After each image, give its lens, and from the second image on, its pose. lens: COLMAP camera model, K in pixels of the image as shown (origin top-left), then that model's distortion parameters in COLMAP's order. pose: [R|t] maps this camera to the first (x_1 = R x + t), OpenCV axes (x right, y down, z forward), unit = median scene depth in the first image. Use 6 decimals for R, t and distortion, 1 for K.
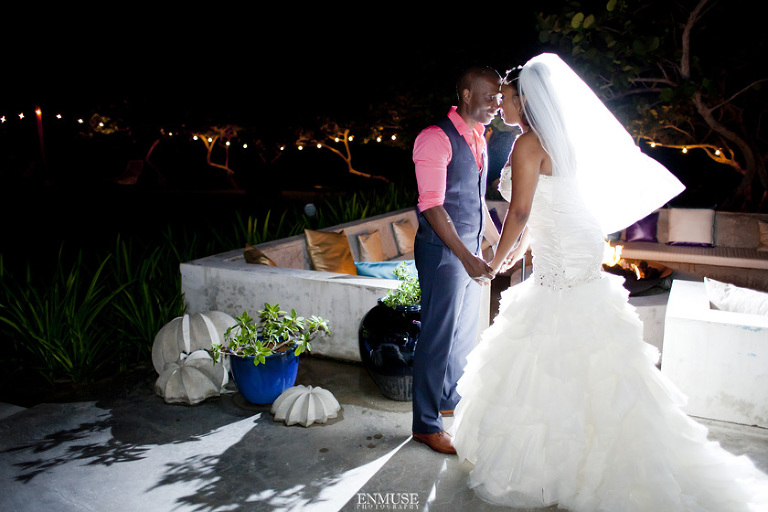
lens RADIAL K [[610.4, 0, 388.7], [0, 610.4, 252.1], [0, 0, 1]] dist [-0.051023, -0.002159]
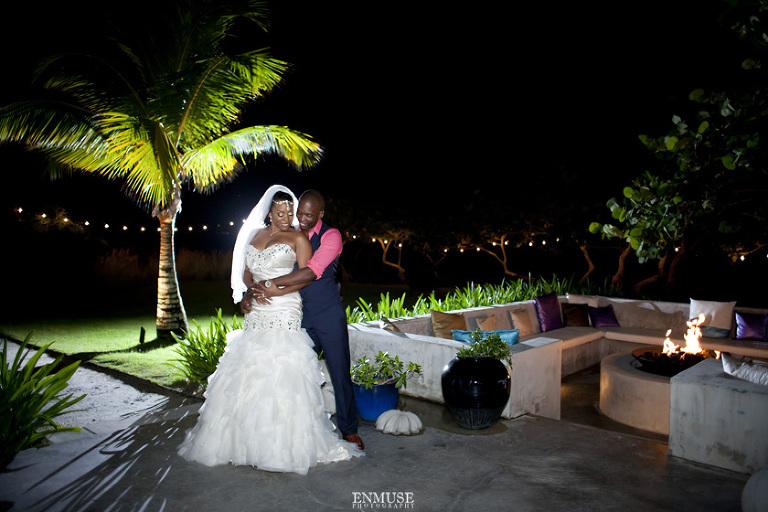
lens RADIAL K [[610.4, 0, 381.3], [0, 610.4, 256.7], [0, 0, 1]] dist [-0.051023, -0.002159]
pose [[0.950787, 0.023021, -0.308990, 0.063314], [-0.073146, 0.985726, -0.151637, 0.022095], [0.301088, 0.166776, 0.938899, -0.101387]]
